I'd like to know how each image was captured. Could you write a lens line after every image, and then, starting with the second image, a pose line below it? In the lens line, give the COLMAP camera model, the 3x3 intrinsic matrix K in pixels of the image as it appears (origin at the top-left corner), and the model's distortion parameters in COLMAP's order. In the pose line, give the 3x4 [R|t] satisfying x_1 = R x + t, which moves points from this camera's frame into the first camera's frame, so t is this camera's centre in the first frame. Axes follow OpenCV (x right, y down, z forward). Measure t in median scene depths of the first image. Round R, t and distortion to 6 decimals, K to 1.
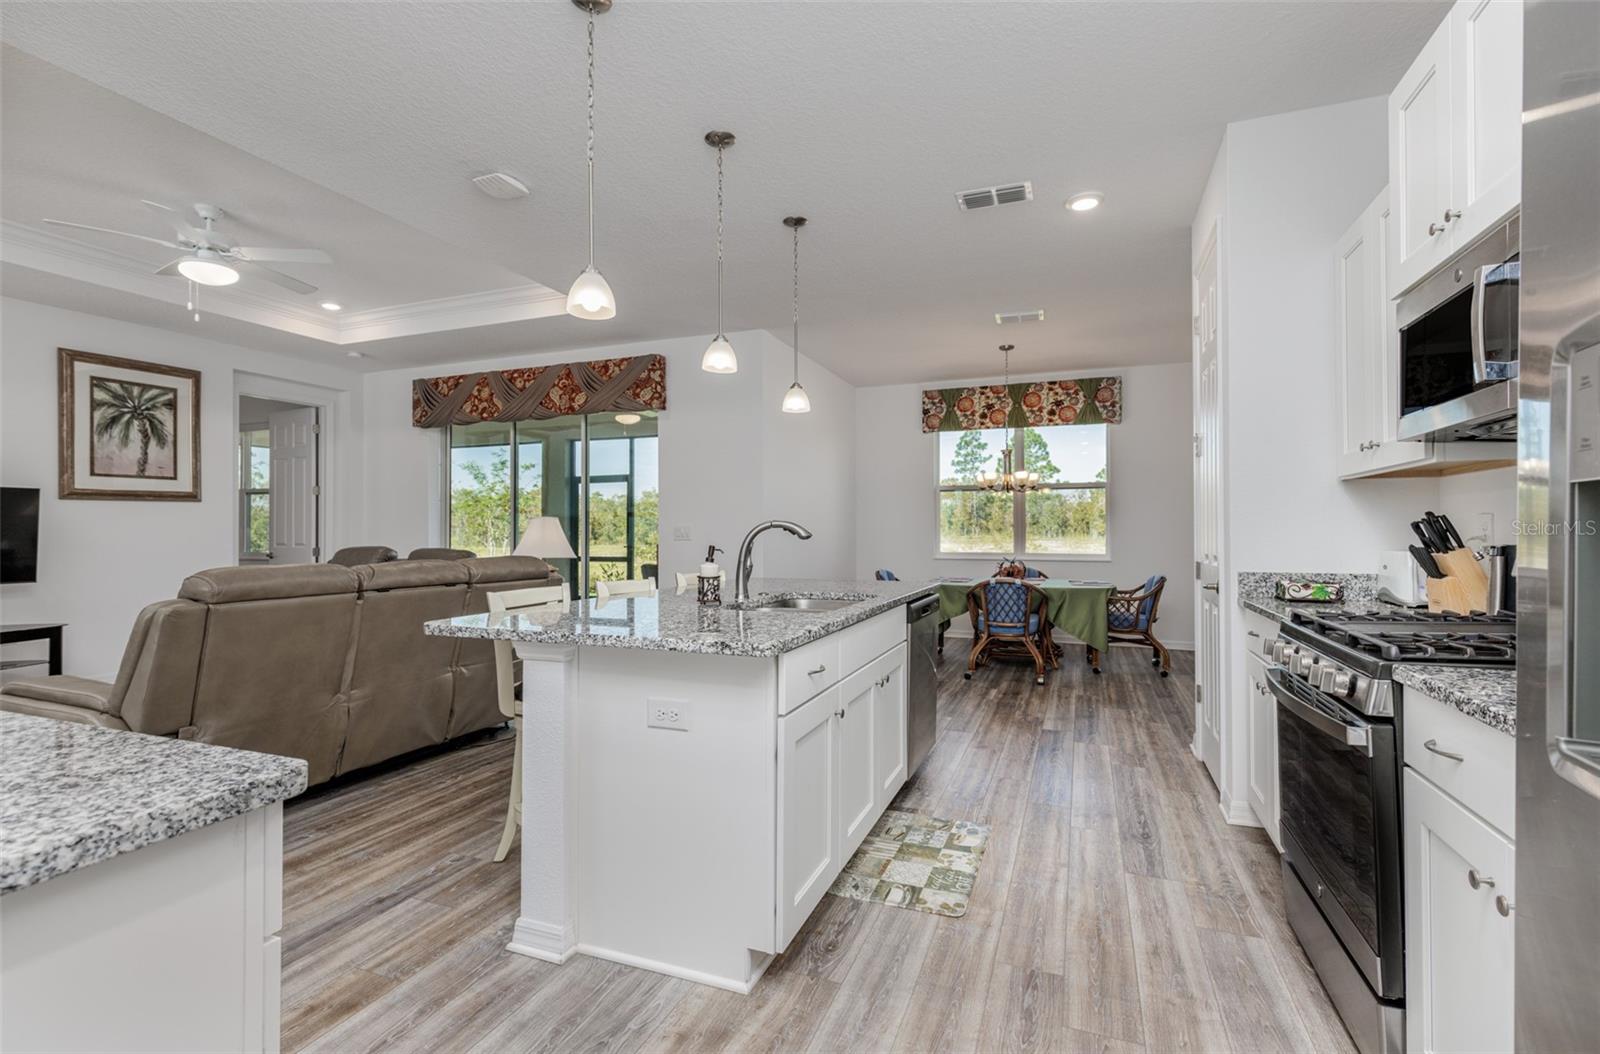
lens RADIAL K [[725.7, 0, 807.1], [0, 725.7, 521.7], [0, 0, 1]] dist [0.001298, 0.001570]
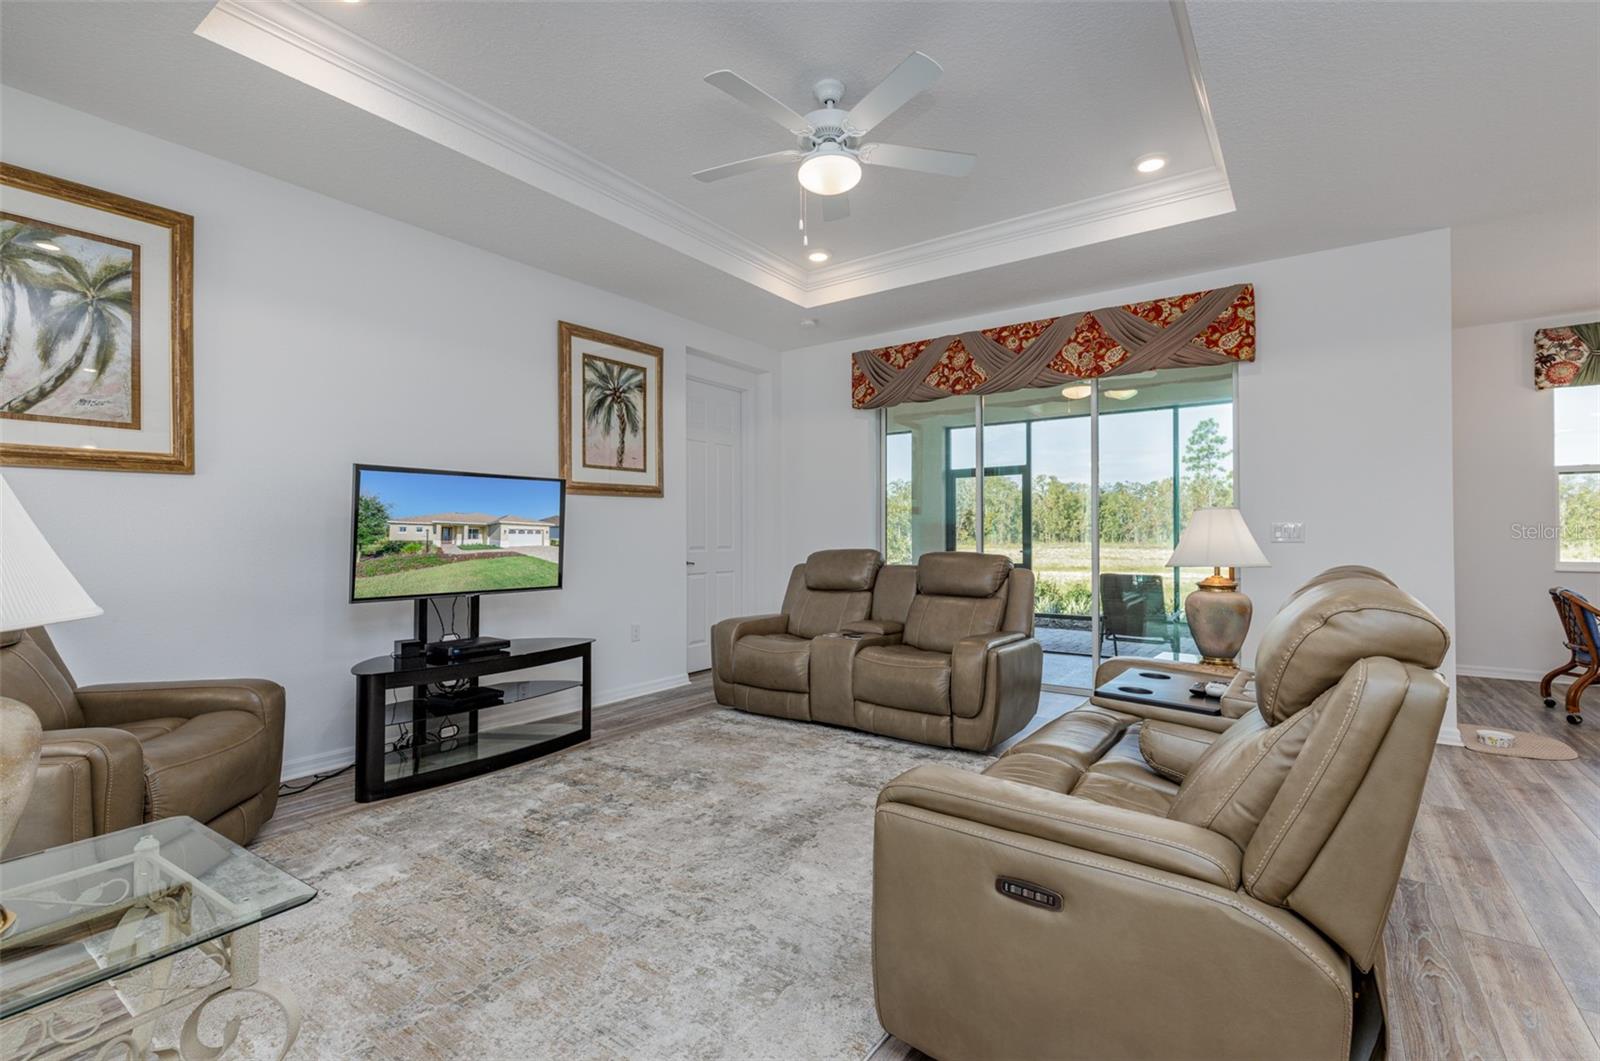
lens RADIAL K [[719.9, 0, 784.9], [0, 719.9, 525.1], [0, 0, 1]] dist [0.011140, -0.004074]
pose [[0.969497, -0.004132, -0.245069, -0.467494], [0.003212, 0.999986, -0.004152, 0.009283], [0.245082, 0.003238, 0.969497, 0.191814]]
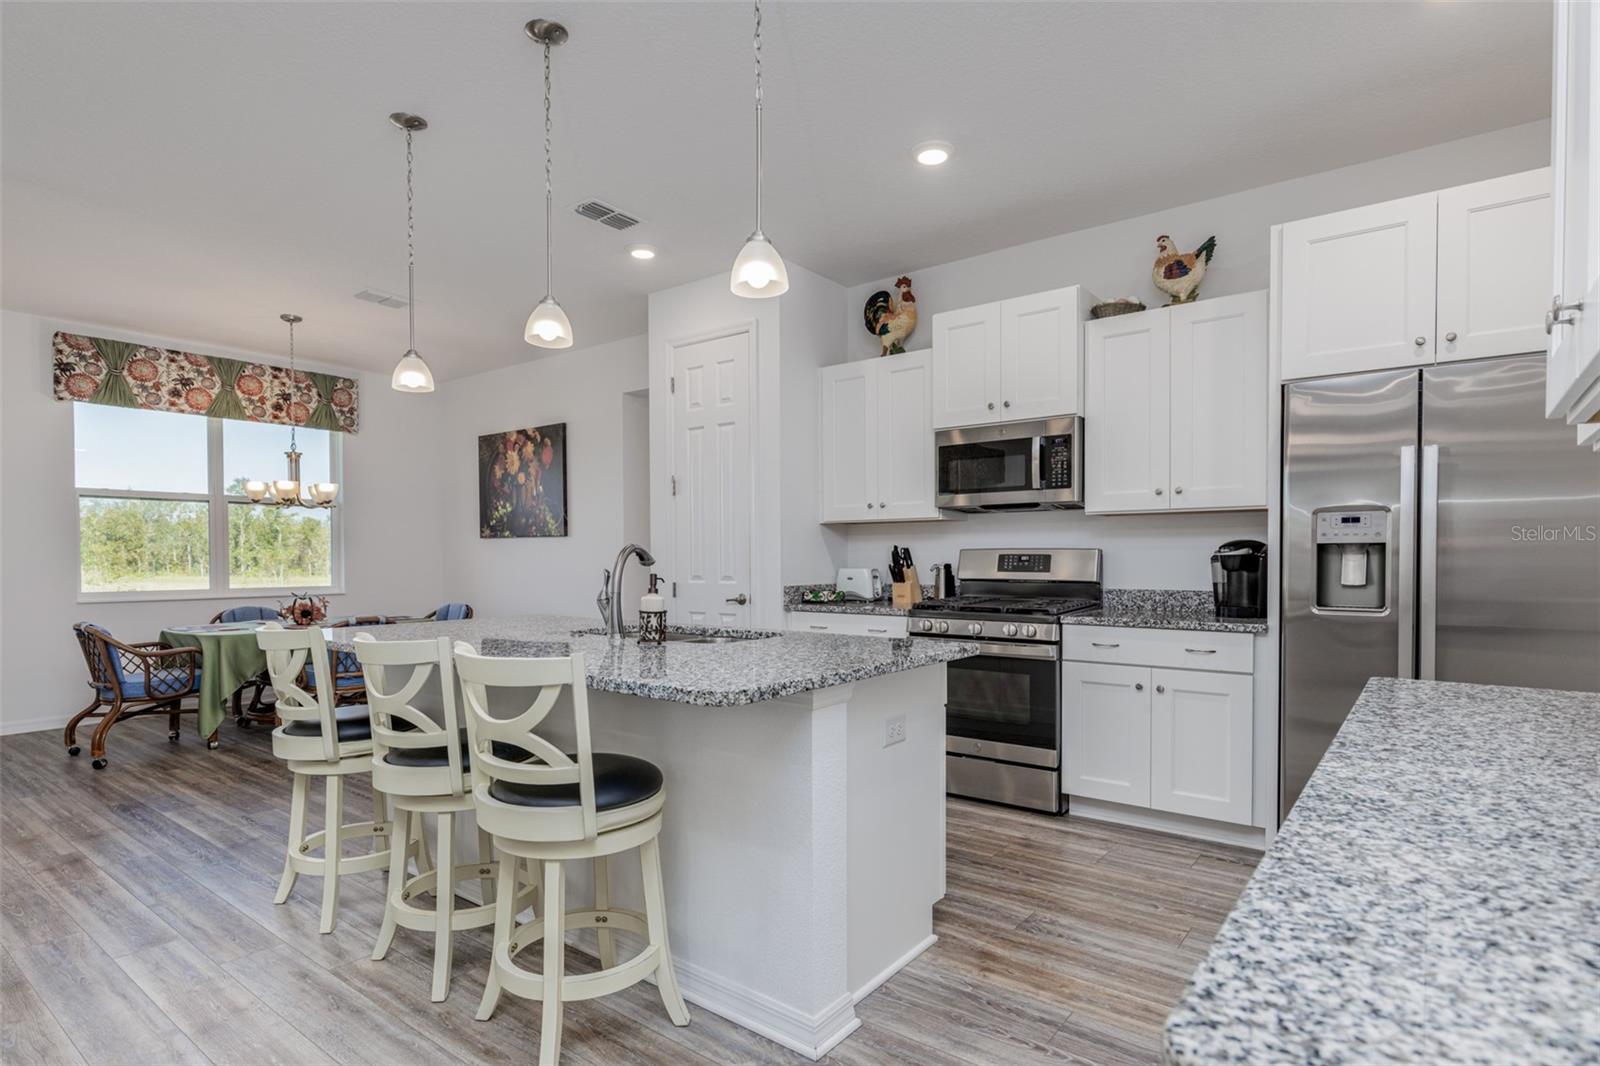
lens RADIAL K [[832.1, 0, 788.6], [0, 832.1, 575.7], [0, 0, 1]] dist [-0.001714, 0.004032]
pose [[0.282030, -0.021448, 0.959166, -0.439039], [-0.008842, 0.999650, 0.024953, 0.004517], [-0.959365, -0.015518, 0.281742, 0.257128]]
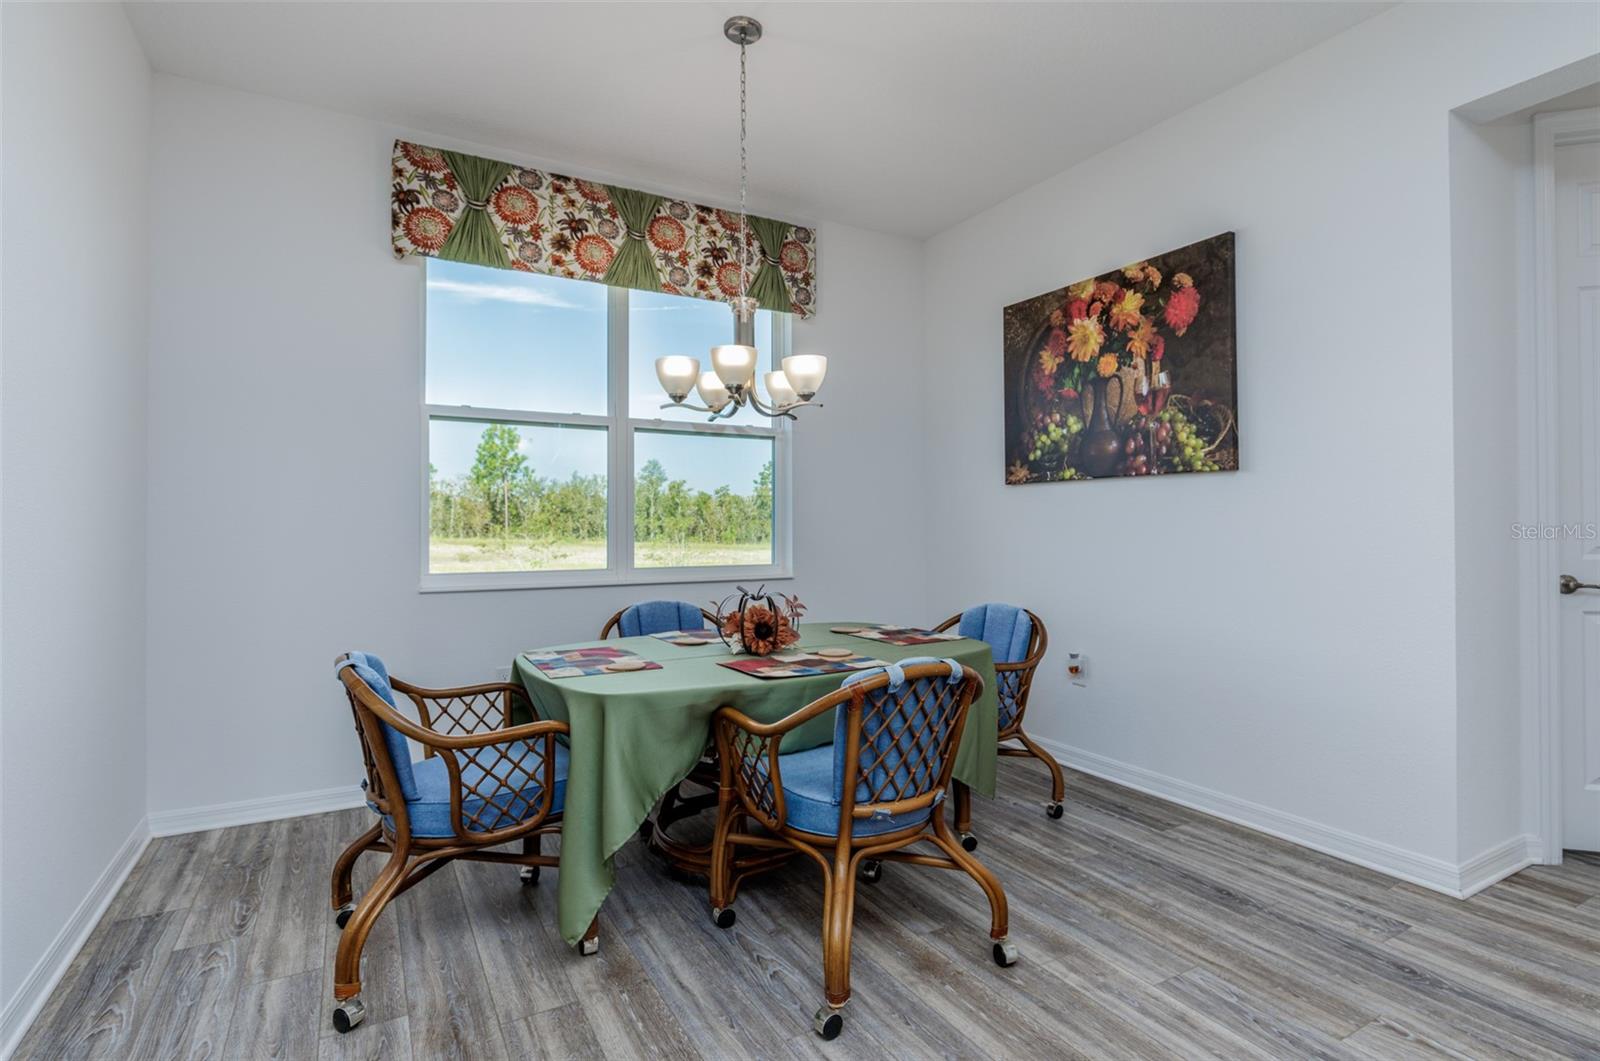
lens RADIAL K [[753.5, 0, 783.2], [0, 753.5, 524.5], [0, 0, 1]] dist [-0.004081, -0.000045]
pose [[0.640226, 0.001838, 0.768184, -0.008941], [-0.006477, 0.999975, 0.003006, 0.016458], [-0.768159, -0.006900, 0.640222, 0.763645]]
